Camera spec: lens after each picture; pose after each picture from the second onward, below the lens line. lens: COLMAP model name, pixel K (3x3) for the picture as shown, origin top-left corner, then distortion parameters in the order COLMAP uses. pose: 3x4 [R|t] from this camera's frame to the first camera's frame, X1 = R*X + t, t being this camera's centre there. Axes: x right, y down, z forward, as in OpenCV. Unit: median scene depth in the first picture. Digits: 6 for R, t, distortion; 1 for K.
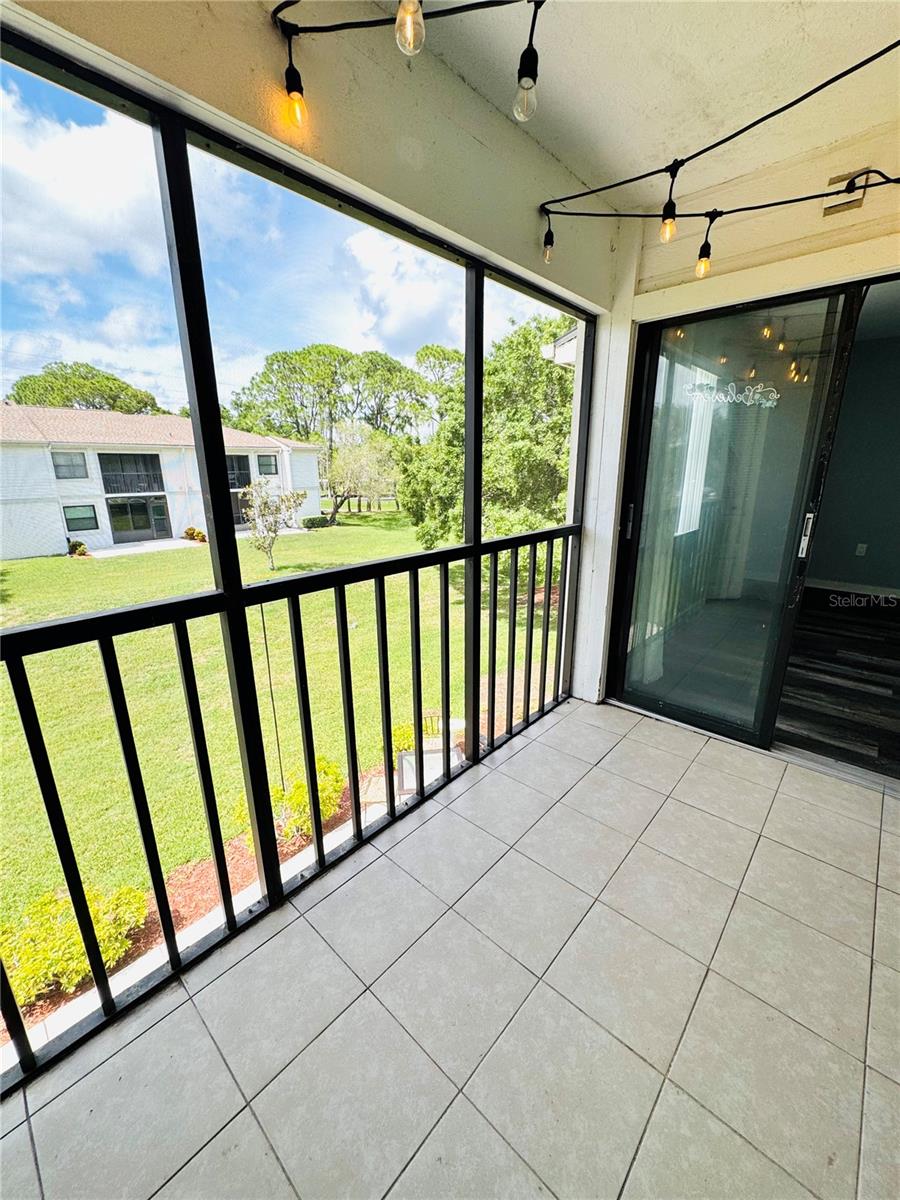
lens RADIAL K [[477.5, 0, 451.9], [0, 477.5, 609.7], [0, 0, 1]] dist [-0.000571, 0.000107]
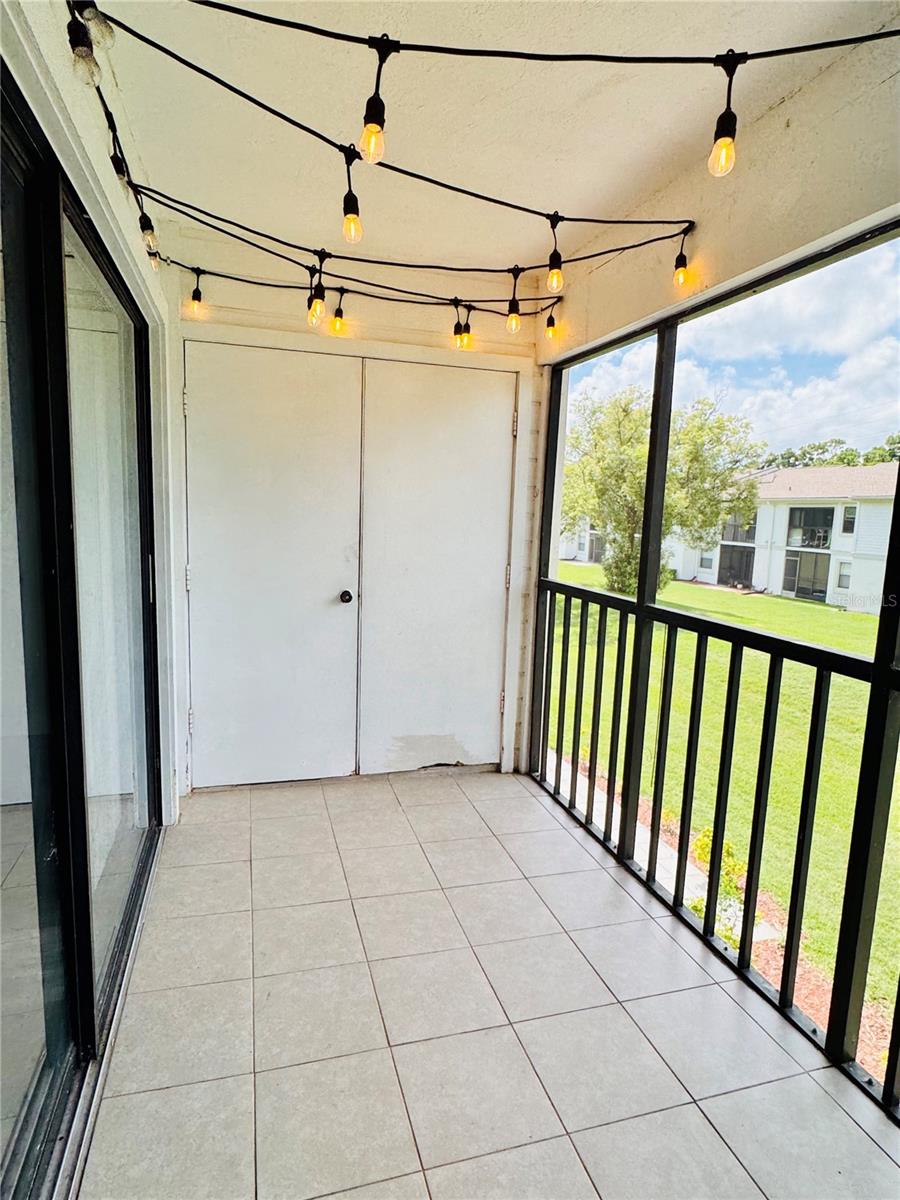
lens RADIAL K [[670.1, 0, 448.5], [0, 670.1, 598.7], [0, 0, 1]] dist [0.001580, -0.000001]
pose [[-0.518271, 0.107638, -0.848416, 1.420916], [-0.264999, 0.923009, 0.278981, -0.422536], [0.813124, 0.369417, -0.449844, 1.296381]]
